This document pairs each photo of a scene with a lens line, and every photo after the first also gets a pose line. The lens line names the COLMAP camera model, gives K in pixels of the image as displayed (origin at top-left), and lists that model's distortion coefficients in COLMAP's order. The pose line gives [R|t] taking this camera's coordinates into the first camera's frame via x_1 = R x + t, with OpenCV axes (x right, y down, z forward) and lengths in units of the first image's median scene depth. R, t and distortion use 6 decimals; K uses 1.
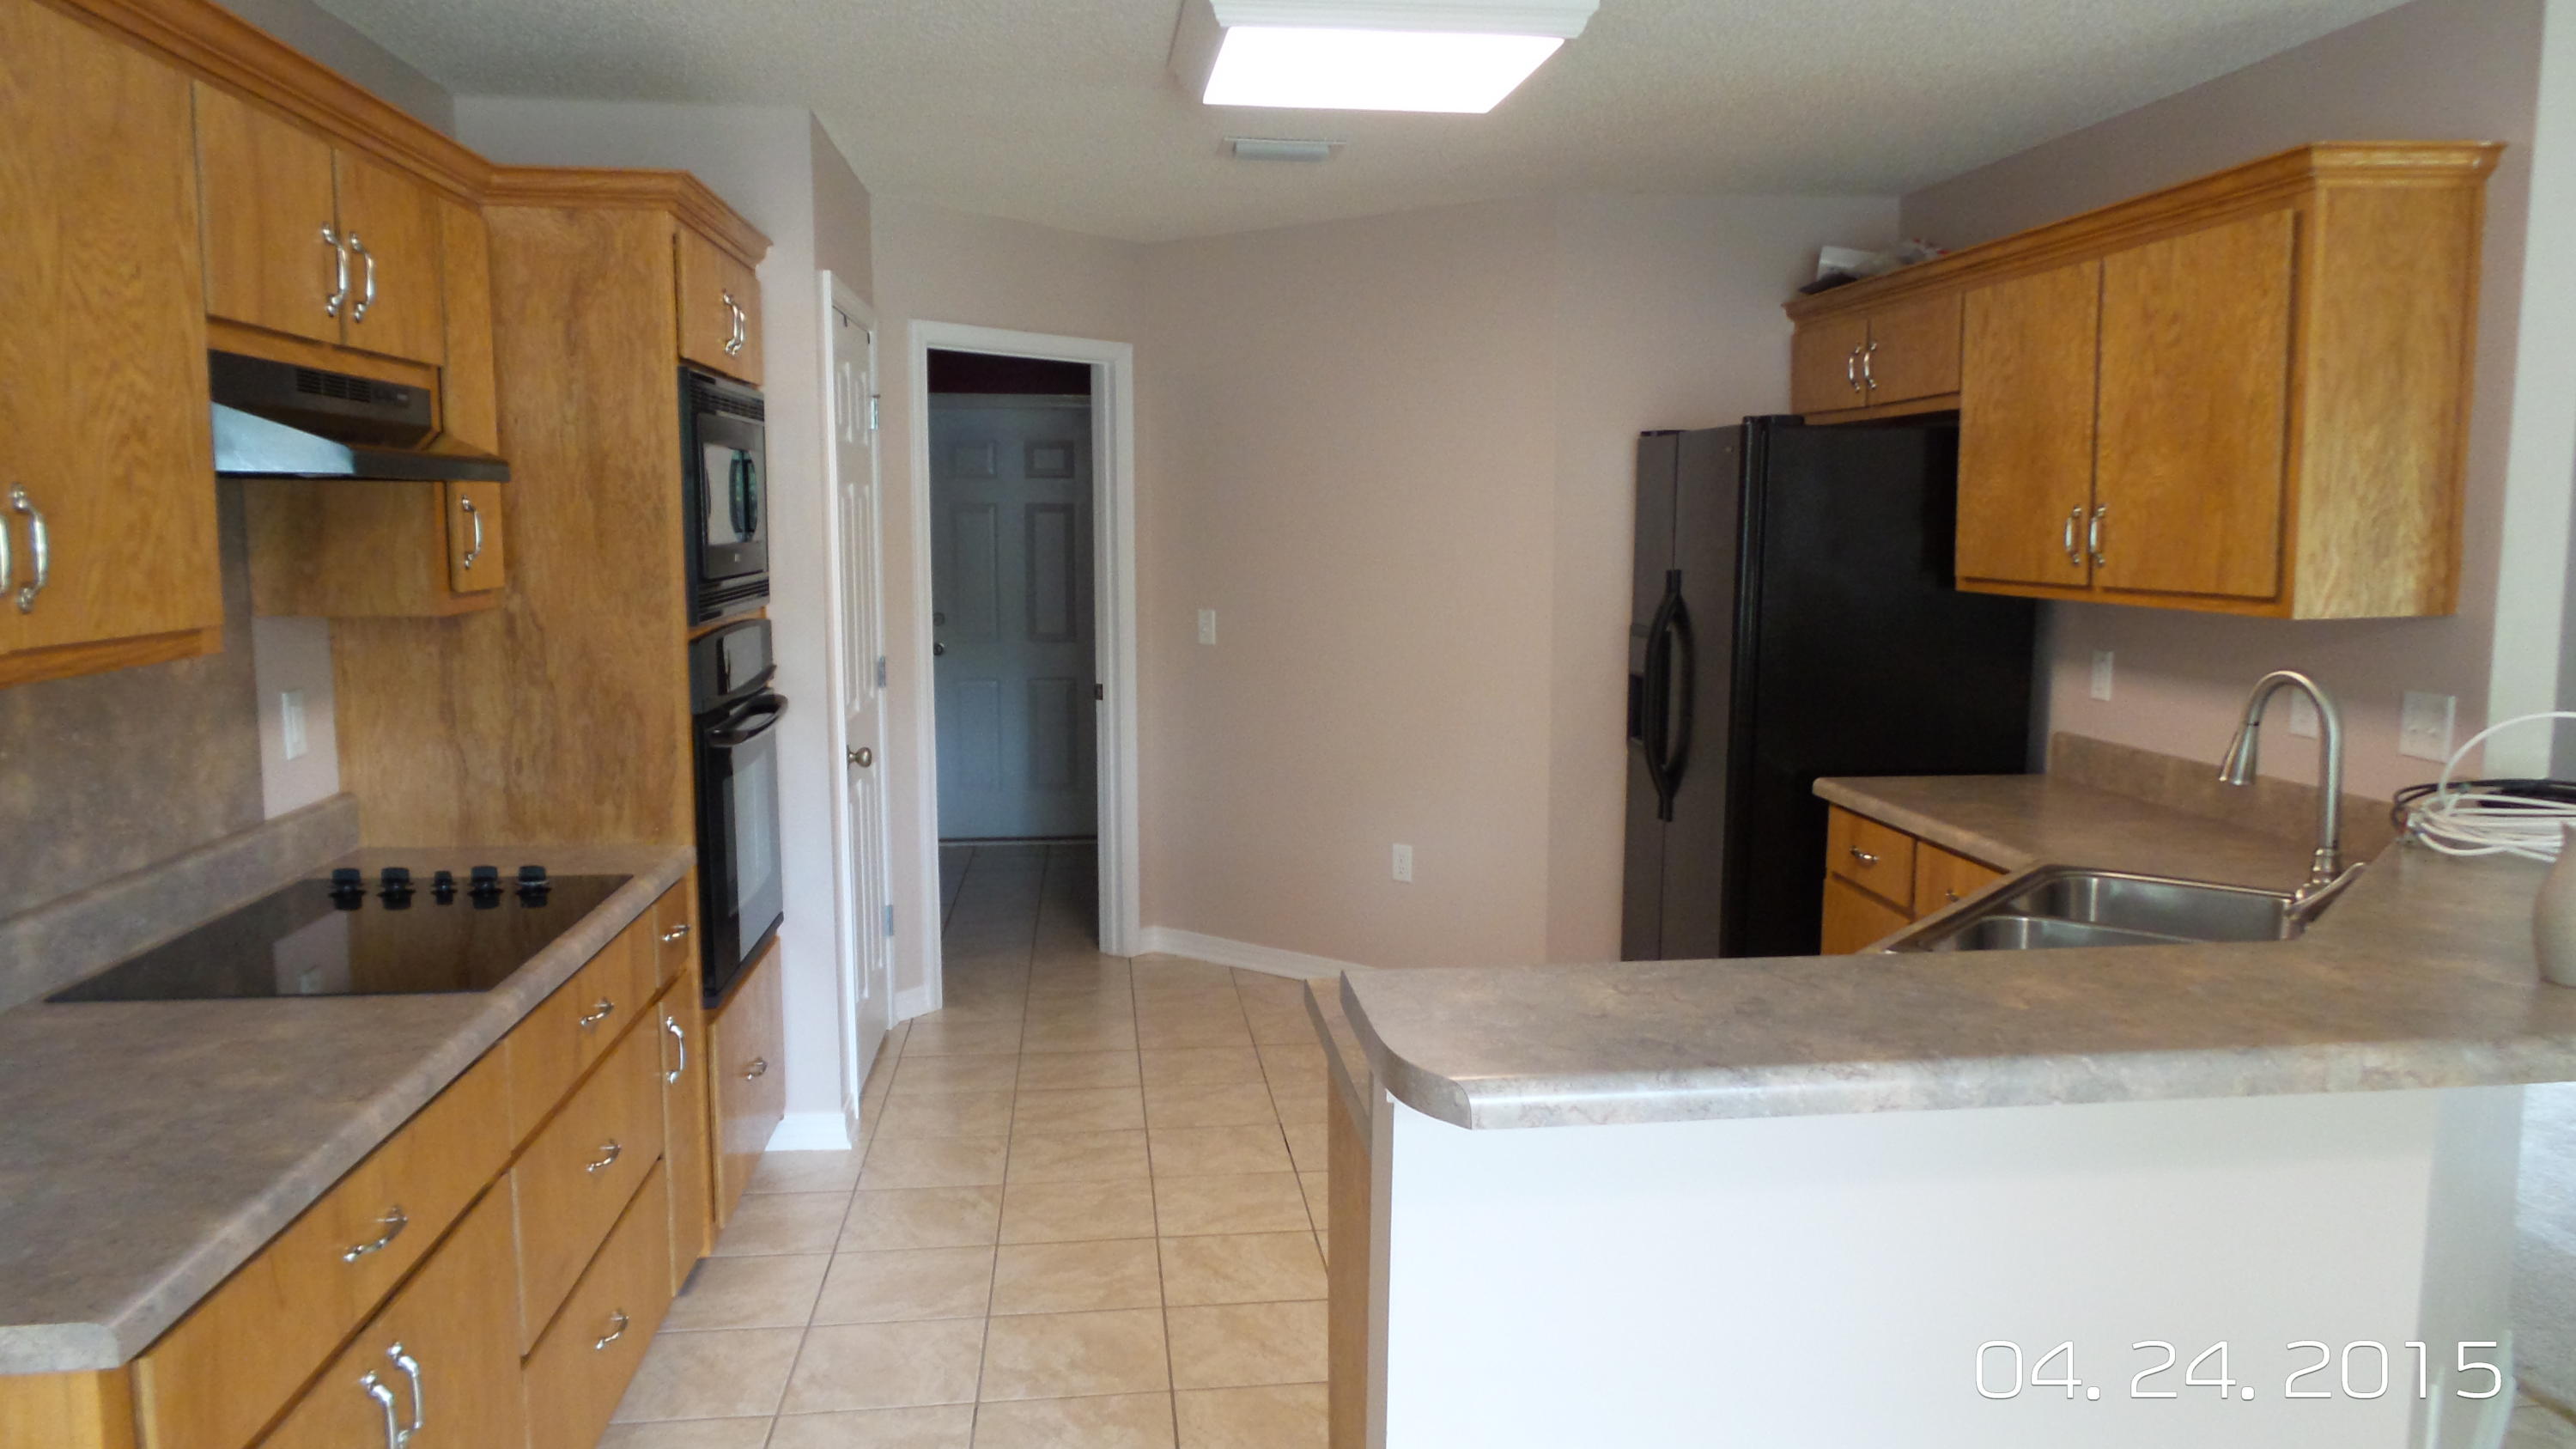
lens RADIAL K [[1804.1, 0, 1288.0], [0, 1804.1, 724.5], [0, 0, 1]] dist [0.010559, -0.002051]
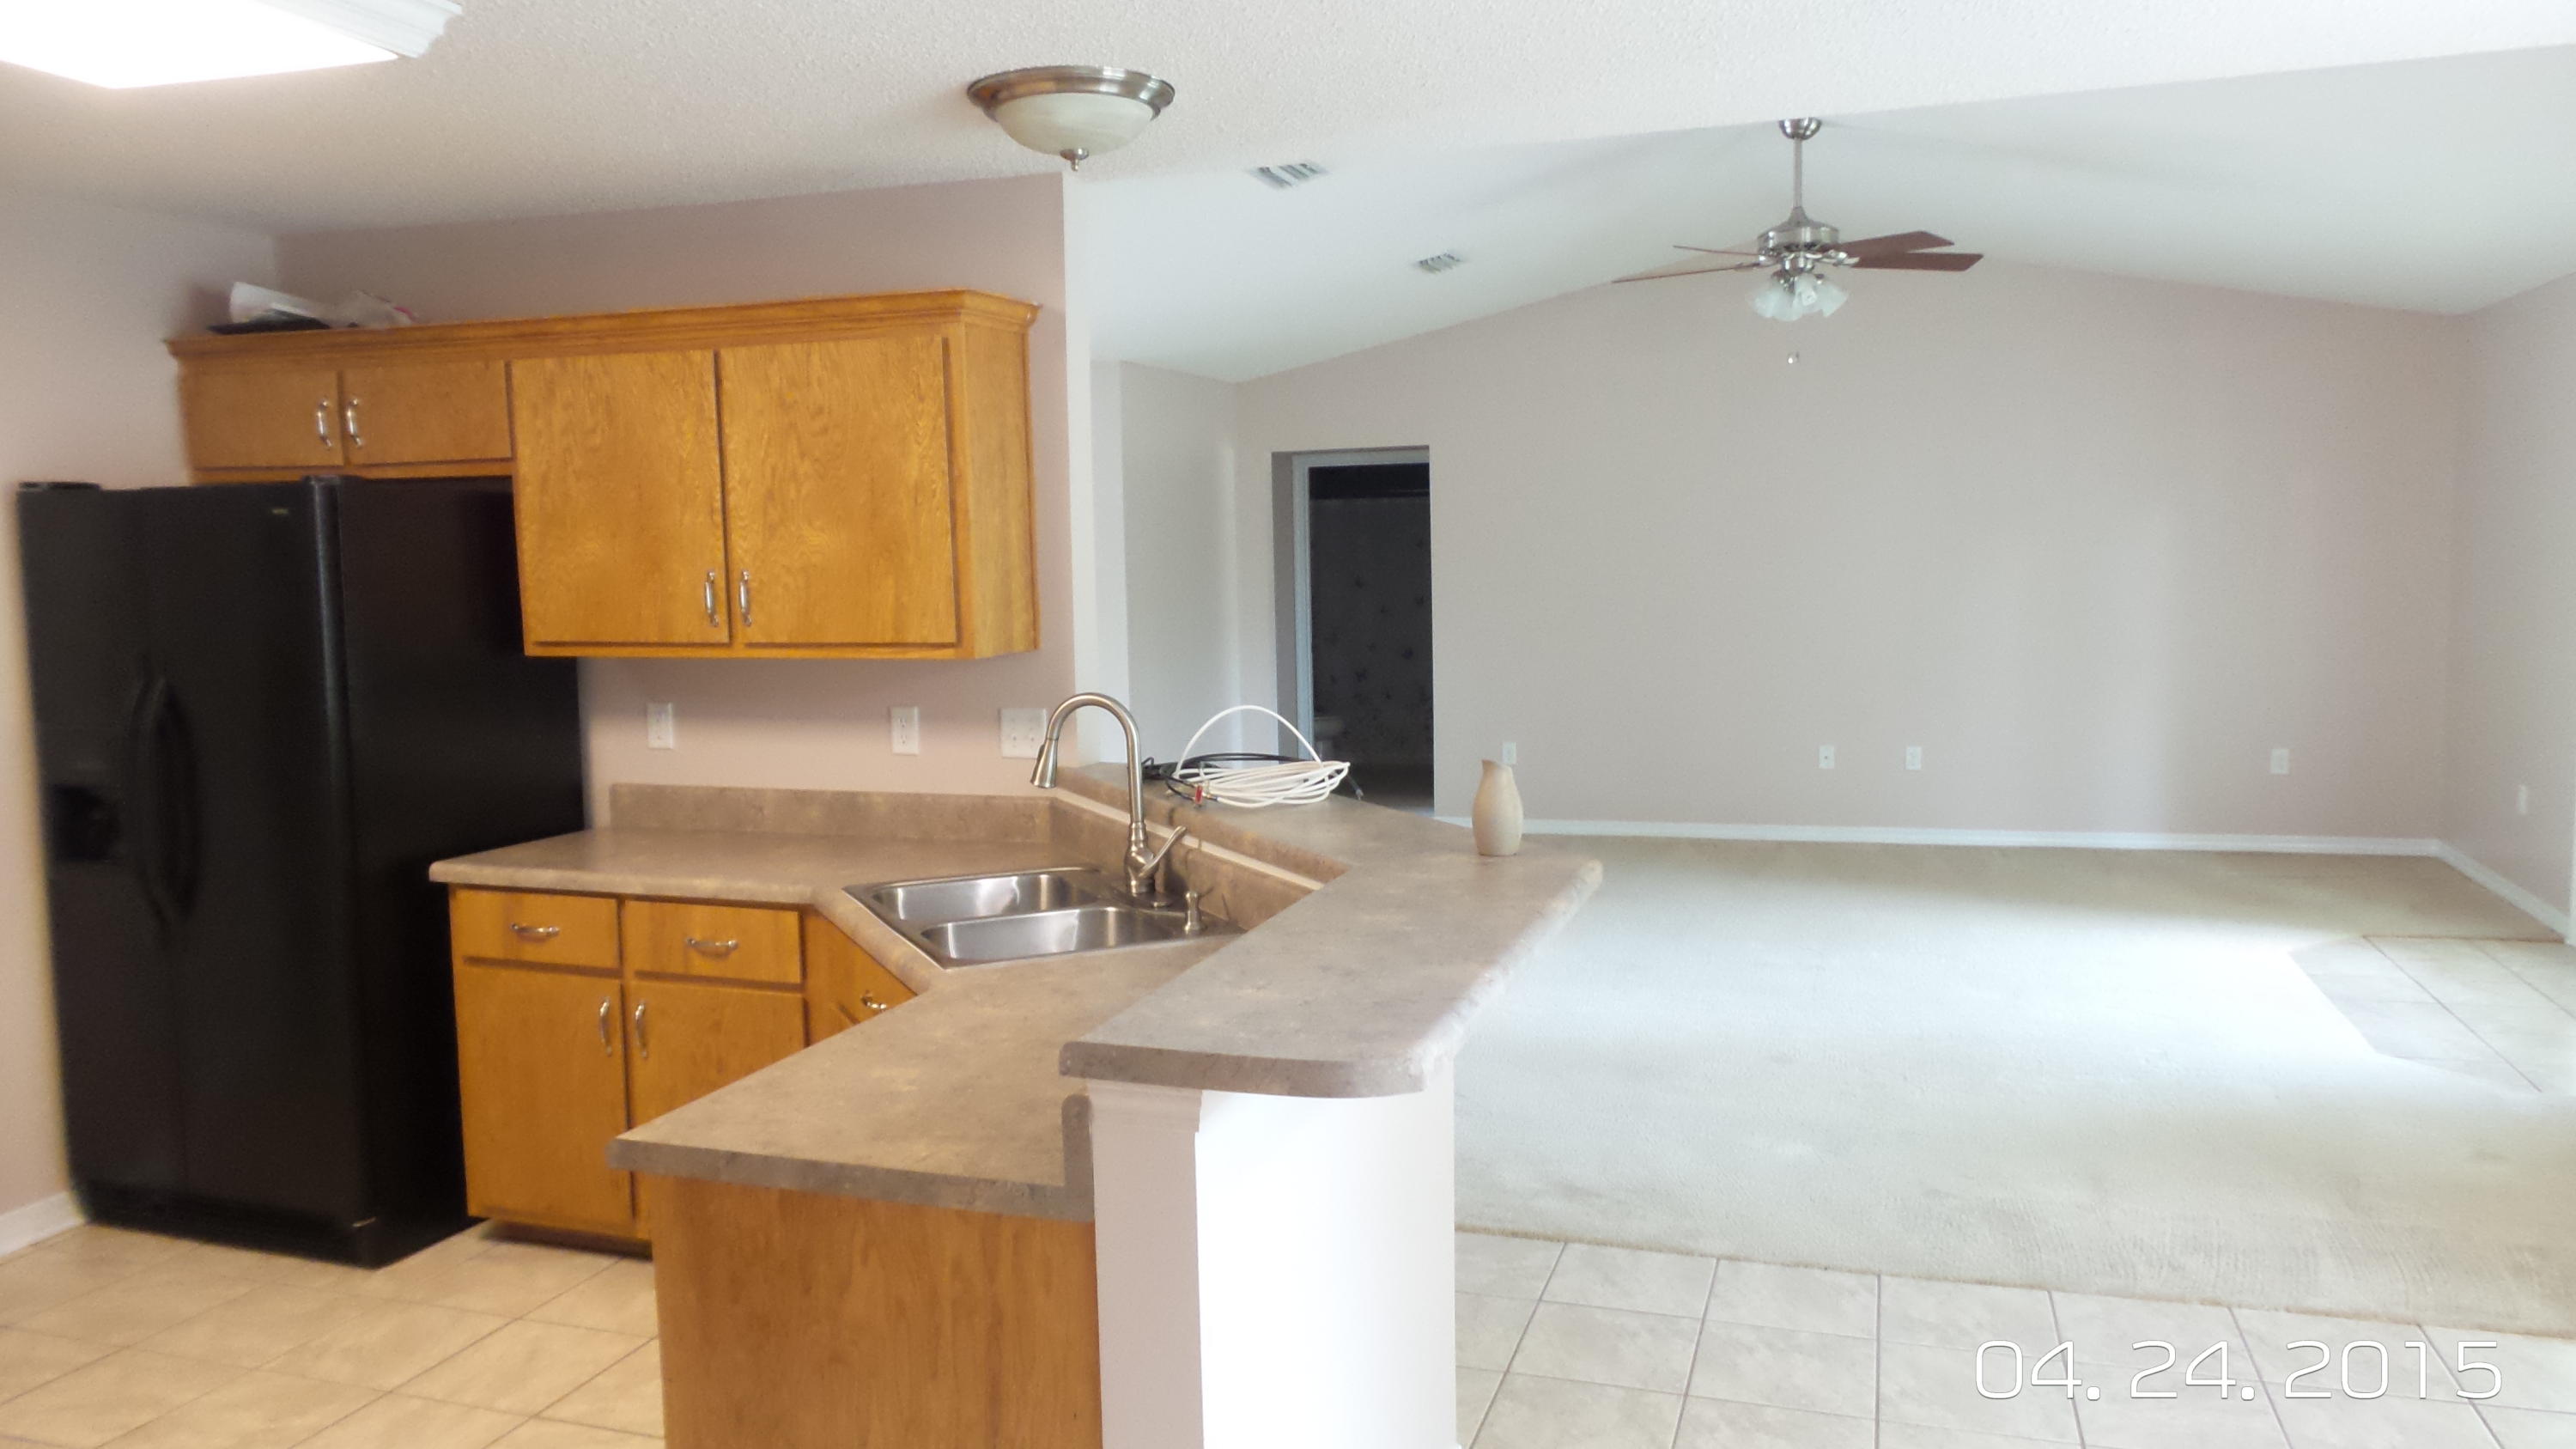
lens RADIAL K [[1804.1, 0, 1288.0], [0, 1804.1, 724.5], [0, 0, 1]] dist [0.010559, -0.002051]
pose [[0.426129, -0.091310, 0.900043, -0.418428], [0.117419, 0.992060, 0.045053, -0.037370], [-0.897010, 0.086484, 0.433467, 0.221351]]
